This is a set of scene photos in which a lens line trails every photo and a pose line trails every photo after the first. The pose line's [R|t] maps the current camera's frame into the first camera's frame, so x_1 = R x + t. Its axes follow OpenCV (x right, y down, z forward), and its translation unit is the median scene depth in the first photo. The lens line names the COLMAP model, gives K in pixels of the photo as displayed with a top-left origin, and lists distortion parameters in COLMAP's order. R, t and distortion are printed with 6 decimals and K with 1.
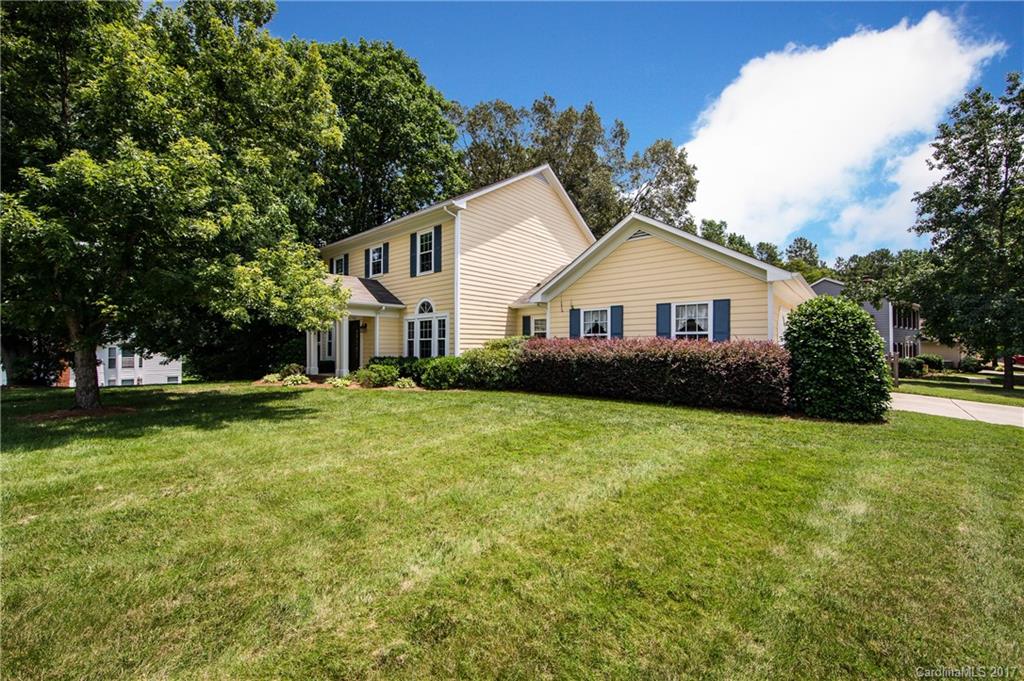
lens RADIAL K [[401.3, 0, 511.1], [0, 401.3, 340.4], [0, 0, 1]] dist [-0.006492, 0.000301]
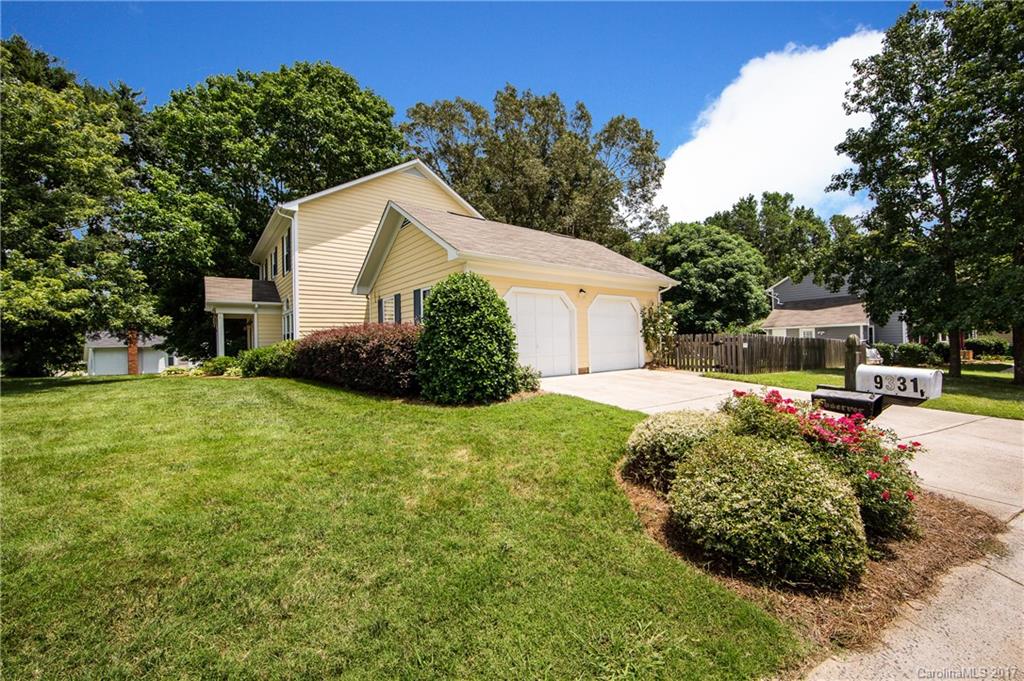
lens RADIAL K [[401.3, 0, 513.3], [0, 401.3, 336.6], [0, 0, 1]] dist [-0.006492, 0.000301]
pose [[0.981696, -0.025846, -0.188691, 0.468757], [0.026441, 0.999650, 0.000636, 0.017552], [0.188609, -0.005614, 0.982036, 0.032269]]
